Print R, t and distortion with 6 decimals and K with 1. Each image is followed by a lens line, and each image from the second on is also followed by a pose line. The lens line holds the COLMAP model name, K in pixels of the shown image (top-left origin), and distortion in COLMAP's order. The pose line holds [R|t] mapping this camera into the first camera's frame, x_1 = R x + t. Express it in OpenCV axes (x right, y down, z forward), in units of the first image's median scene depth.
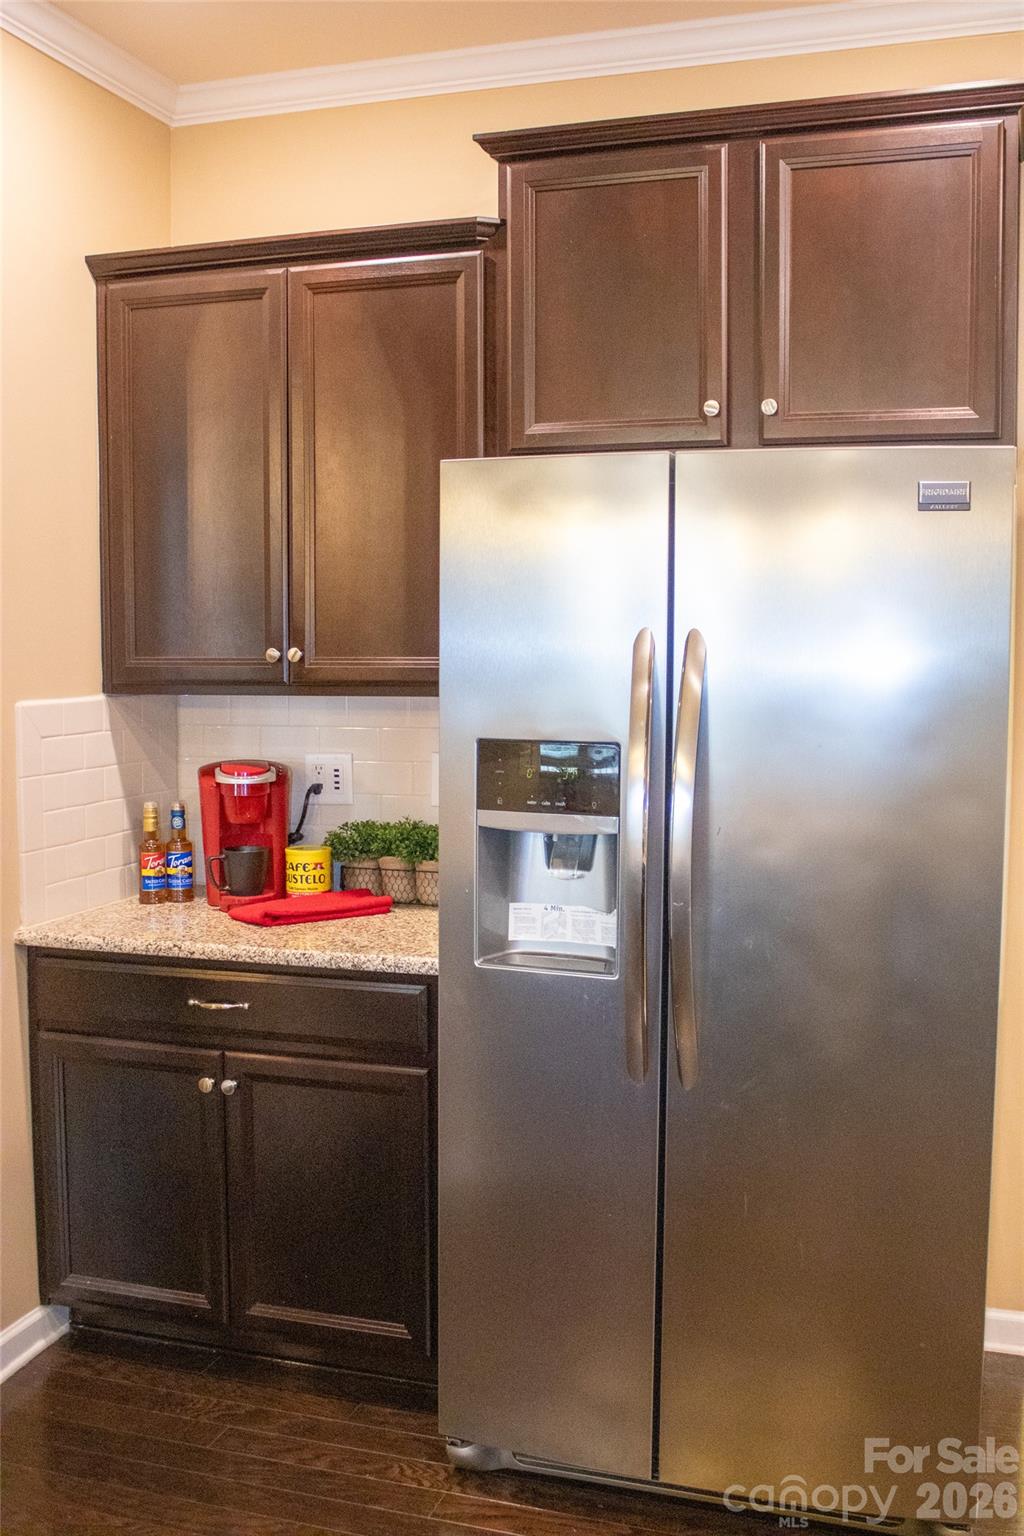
lens RADIAL K [[1936.1, 0, 512.0], [0, 1936.1, 768.0], [0, 0, 1]] dist [-0.256624, 0.006302]
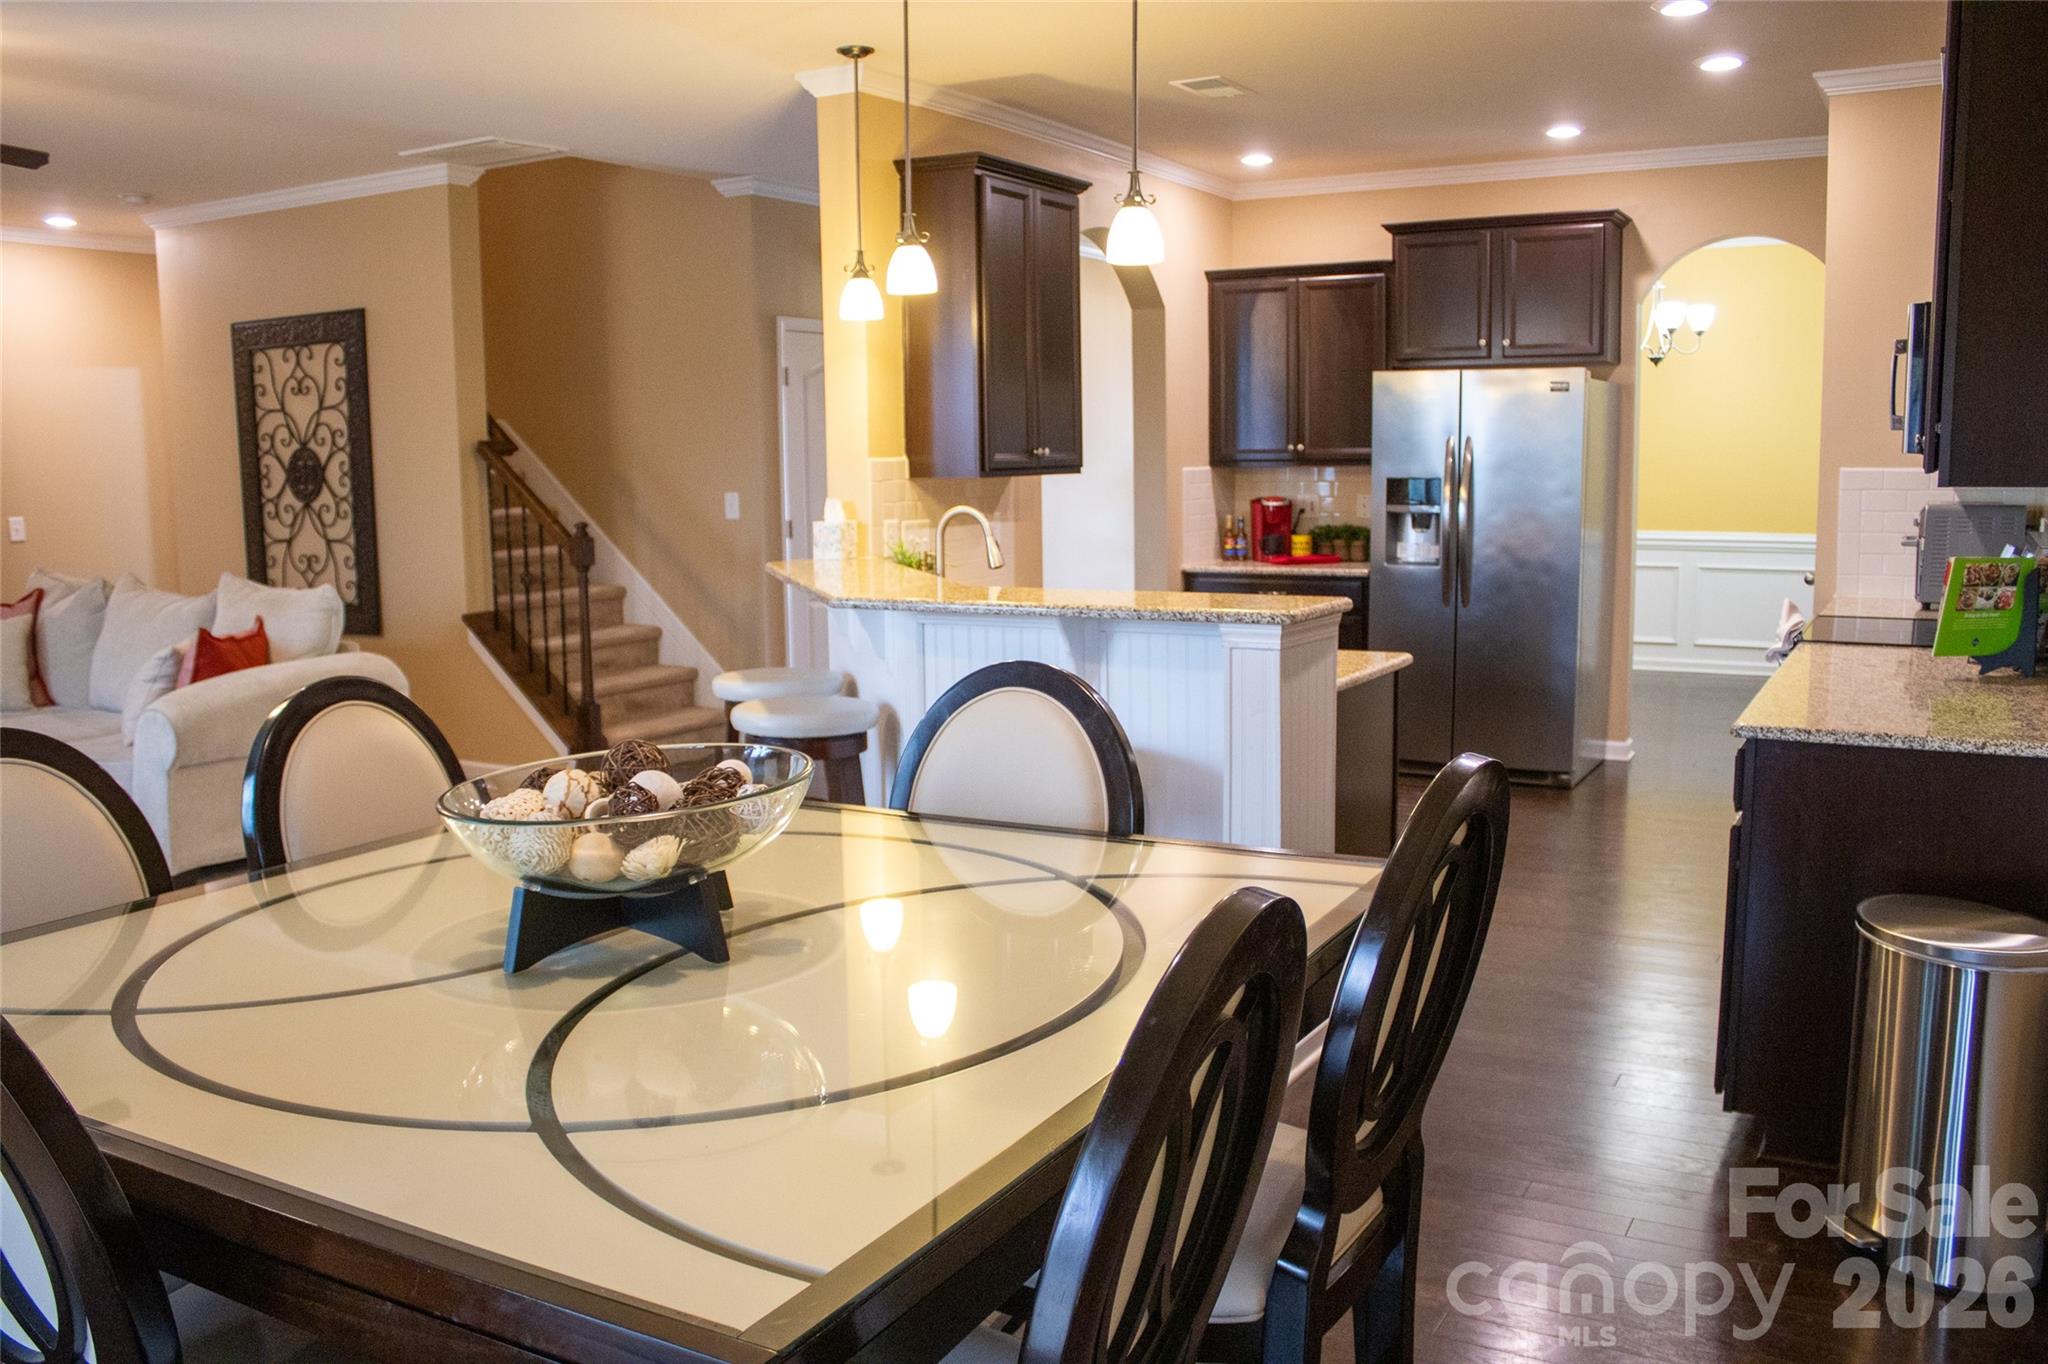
lens RADIAL K [[1703.3, 0, 1024.0], [0, 1703.3, 682.0], [0, 0, 1]] dist [-0.101205, 0.008517]
pose [[0.980232, 0.009675, -0.197617, -0.034763], [0.006022, 0.996882, 0.078674, 0.060969], [0.197762, -0.078309, 0.977117, -1.109086]]
